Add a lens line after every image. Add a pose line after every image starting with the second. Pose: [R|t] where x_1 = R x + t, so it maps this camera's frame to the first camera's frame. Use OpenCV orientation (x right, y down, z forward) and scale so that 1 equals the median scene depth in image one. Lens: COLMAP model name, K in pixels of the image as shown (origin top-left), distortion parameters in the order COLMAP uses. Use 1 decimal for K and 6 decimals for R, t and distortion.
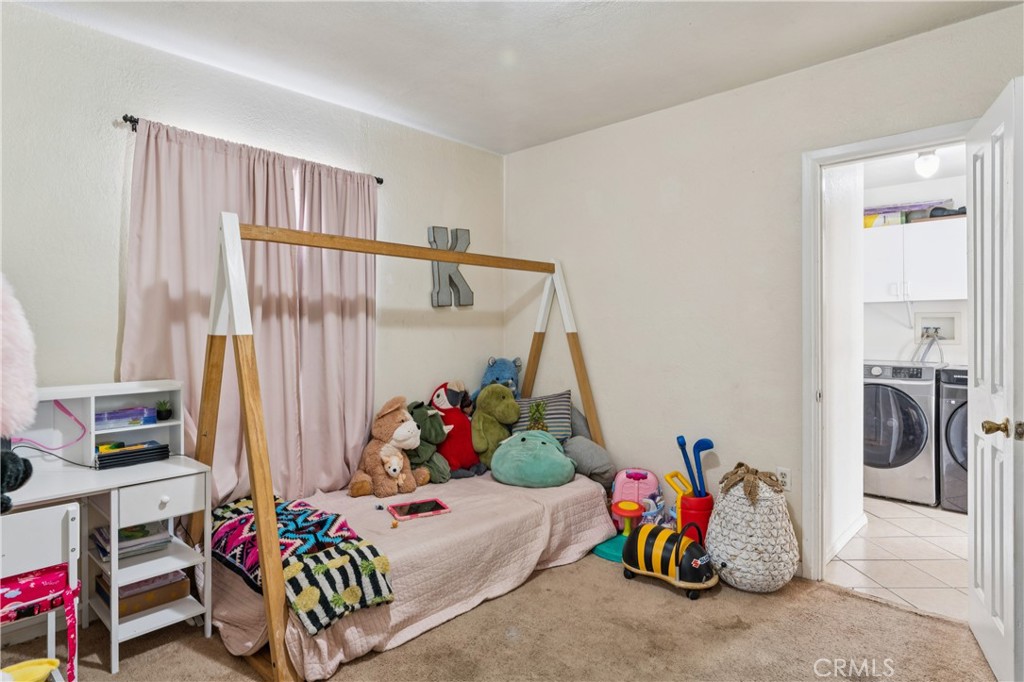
lens RADIAL K [[563.4, 0, 515.0], [0, 563.4, 325.8], [0, 0, 1]] dist [0.012339, -0.003613]
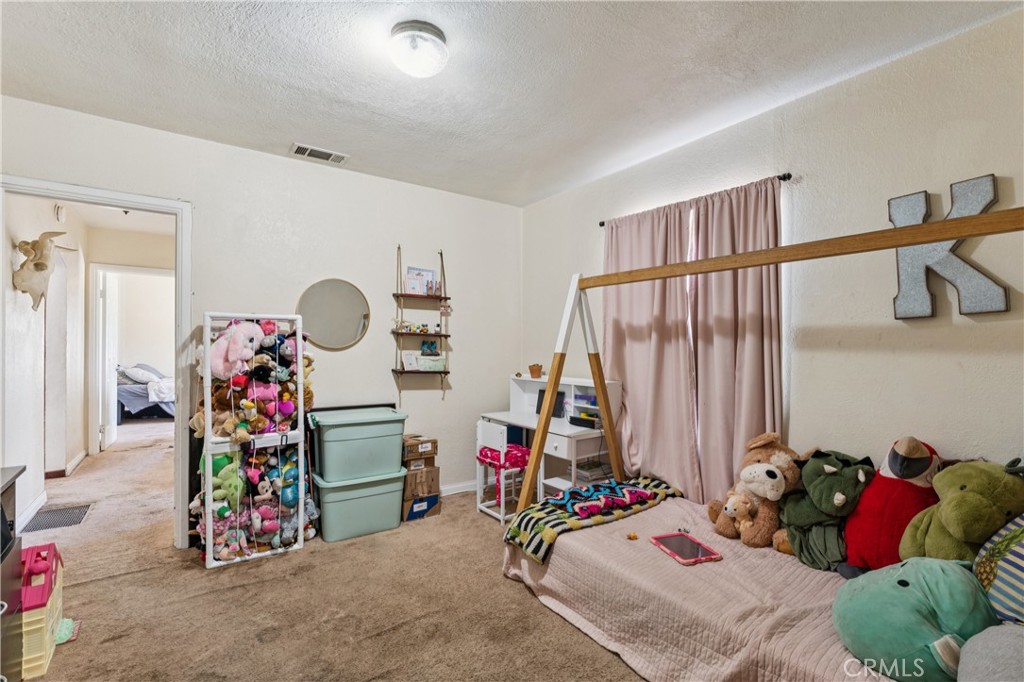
lens RADIAL K [[458.1, 0, 504.9], [0, 458.1, 346.2], [0, 0, 1]] dist [0.004499, -0.001468]
pose [[-0.197146, -0.003602, -0.980368, 0.612144], [-0.006703, 0.999975, -0.002326, 0.002344], [0.980351, 0.006113, -0.197165, 0.852825]]
